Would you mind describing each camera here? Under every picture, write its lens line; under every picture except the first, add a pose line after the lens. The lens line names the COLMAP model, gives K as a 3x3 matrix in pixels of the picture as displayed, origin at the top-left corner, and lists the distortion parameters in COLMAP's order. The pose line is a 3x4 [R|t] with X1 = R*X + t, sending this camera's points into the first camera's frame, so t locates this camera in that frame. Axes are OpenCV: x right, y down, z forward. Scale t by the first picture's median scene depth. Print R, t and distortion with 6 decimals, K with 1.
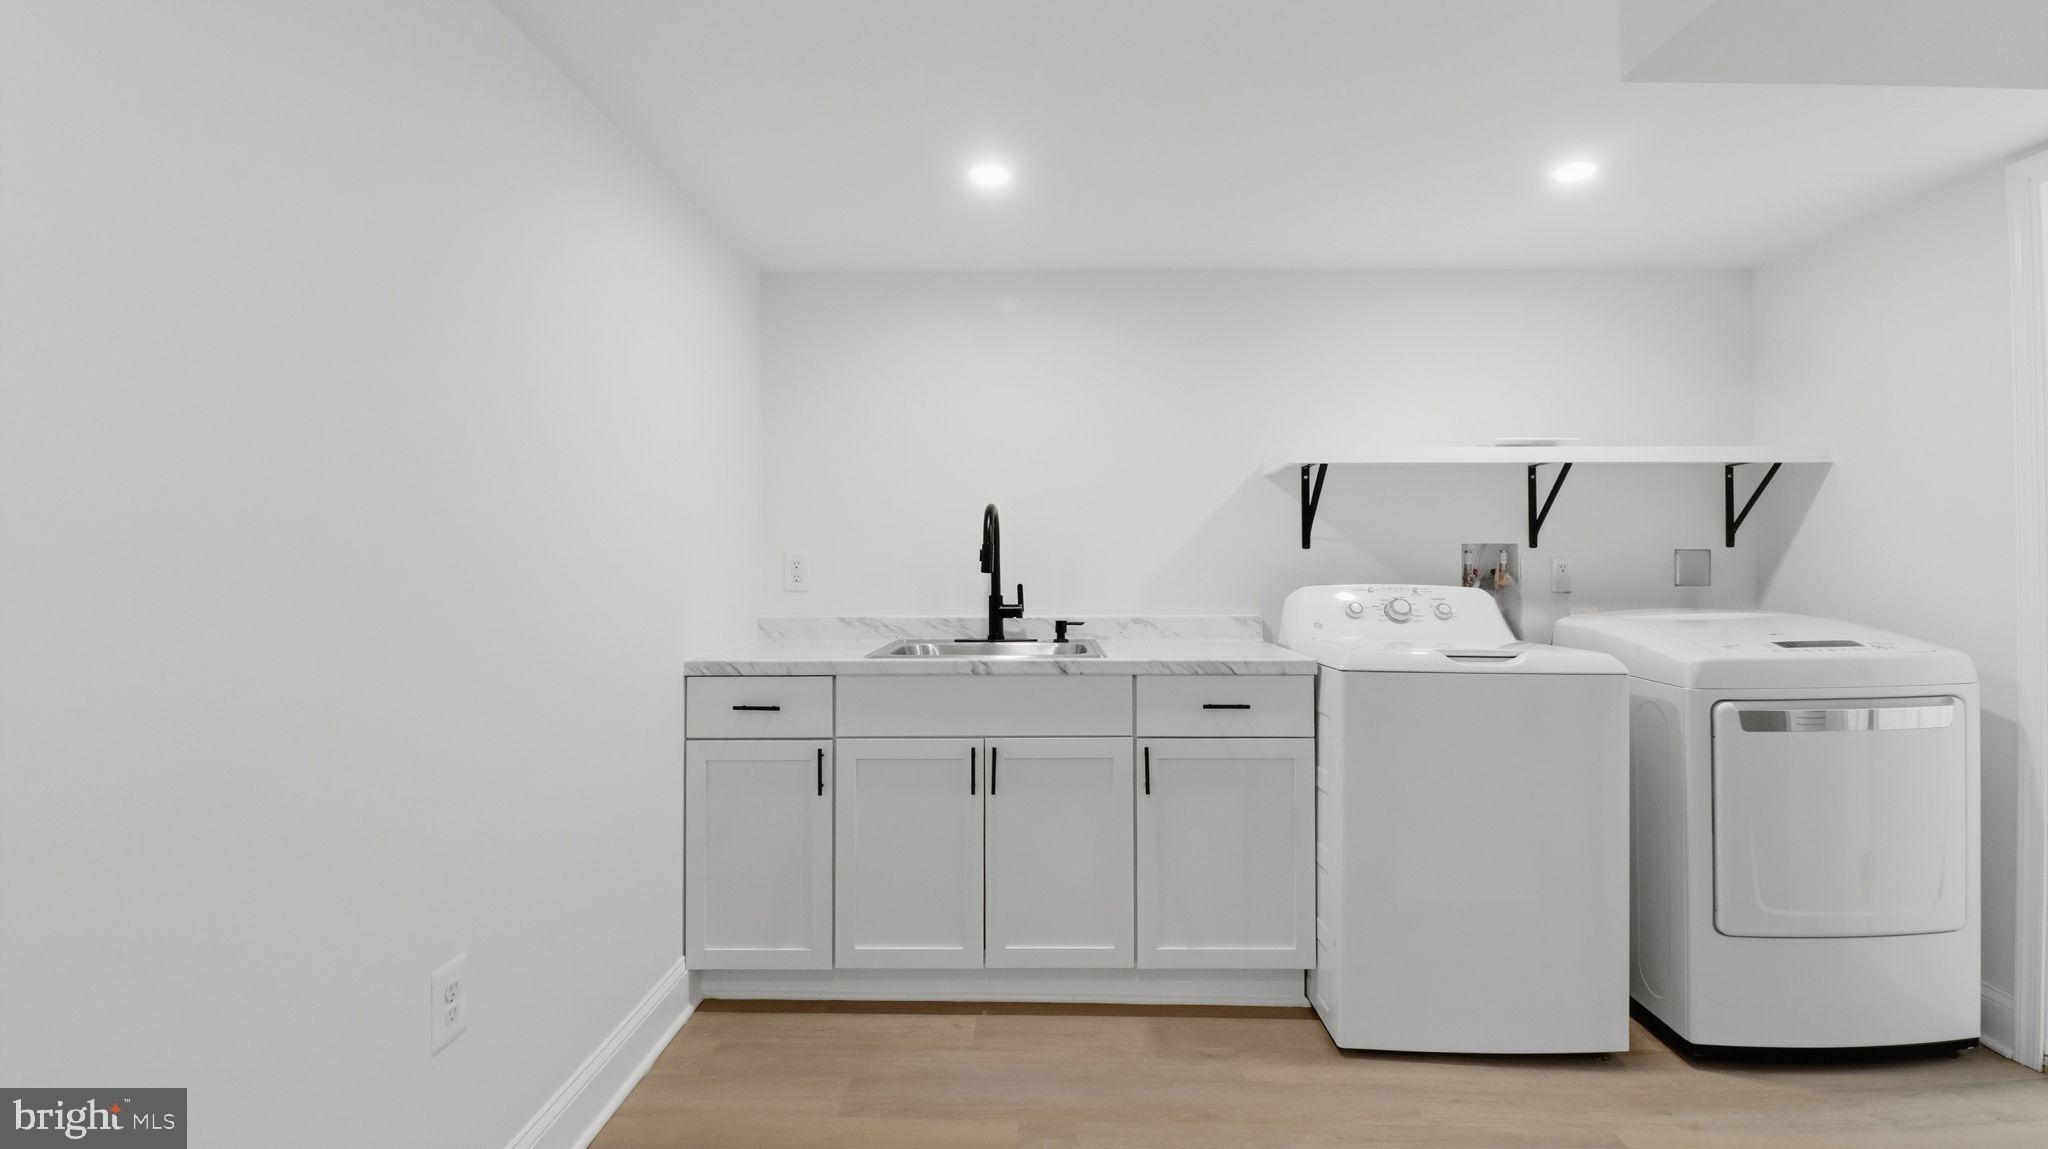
lens RADIAL K [[952.5, 0, 1042.7], [0, 952.5, 550.2], [0, 0, 1]] dist [-0.001431, -0.013691]
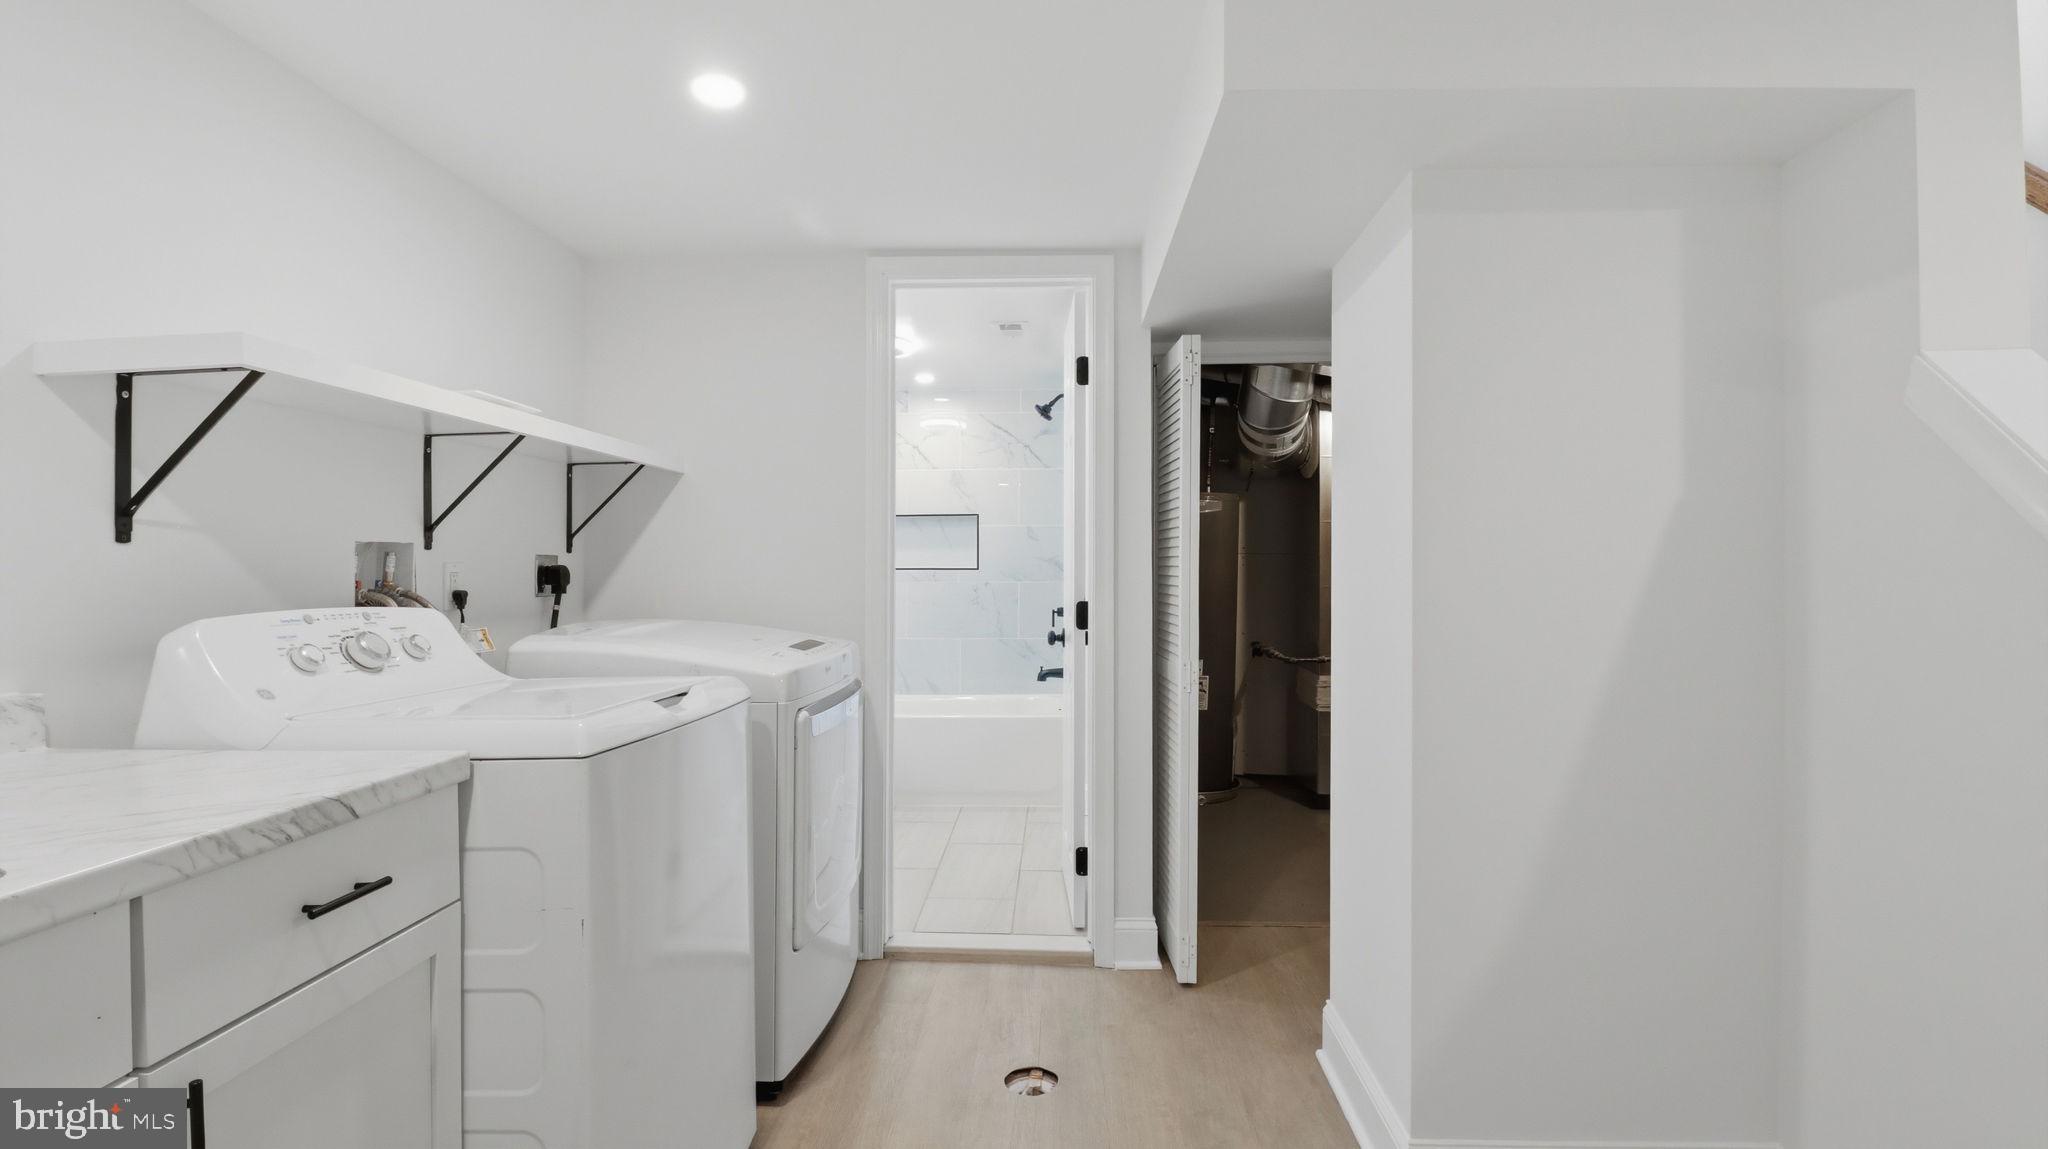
lens RADIAL K [[964.5, 0, 1025.4], [0, 964.5, 563.0], [0, 0, 1]] dist [-0.001167, -0.000216]
pose [[0.044614, 0.004473, 0.998994, -0.242852], [-0.010045, 0.999941, -0.004028, 0.007427], [-0.998954, -0.009855, 0.044656, 0.660715]]
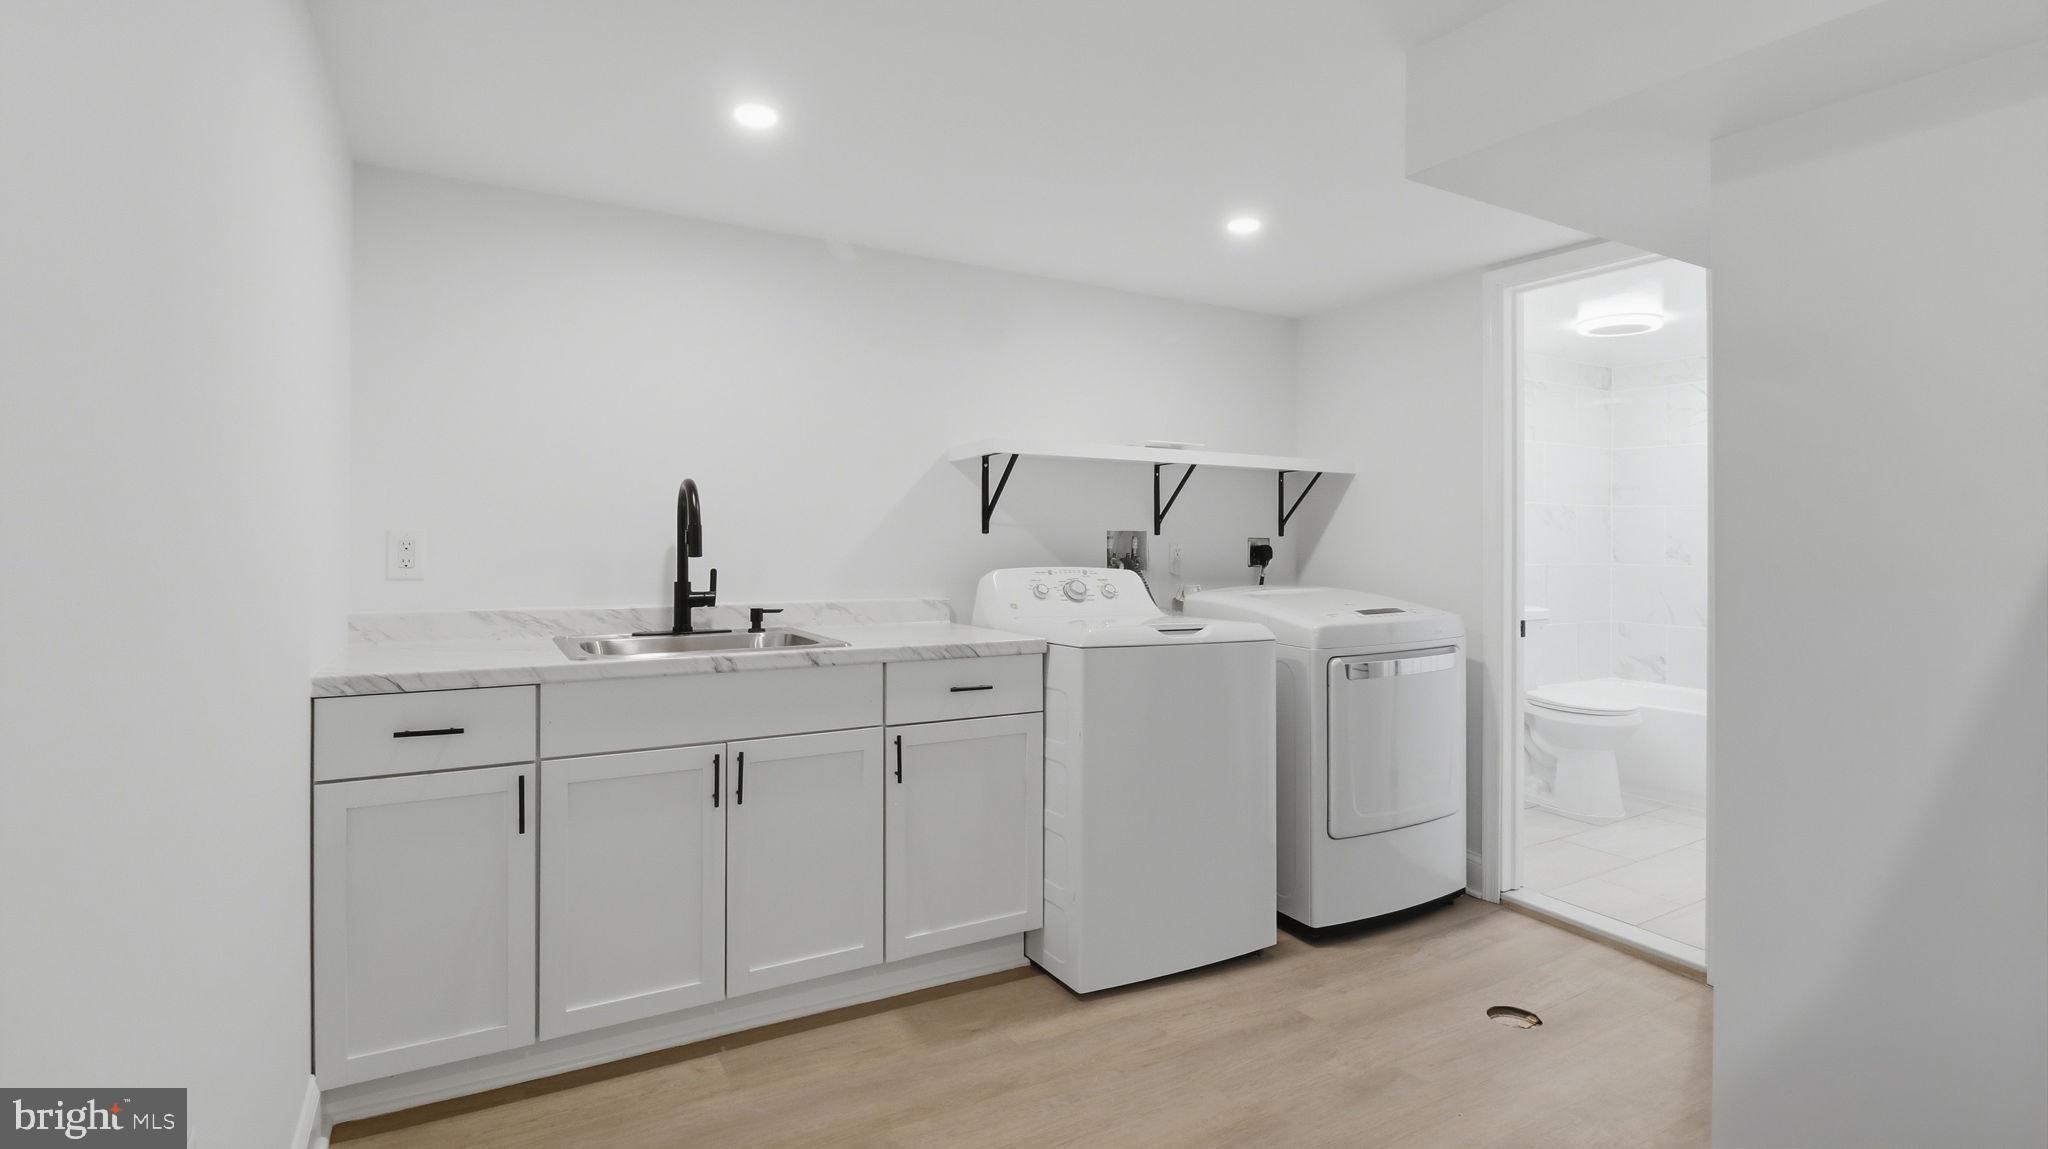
lens RADIAL K [[962.2, 0, 1039.4], [0, 962.2, 534.4], [0, 0, 1]] dist [0.000778, -0.014438]
pose [[0.858221, 0.012215, 0.513135, -0.275078], [-0.015483, 0.999878, 0.002093, -0.004662], [-0.513046, -0.009741, 0.858306, 0.075933]]
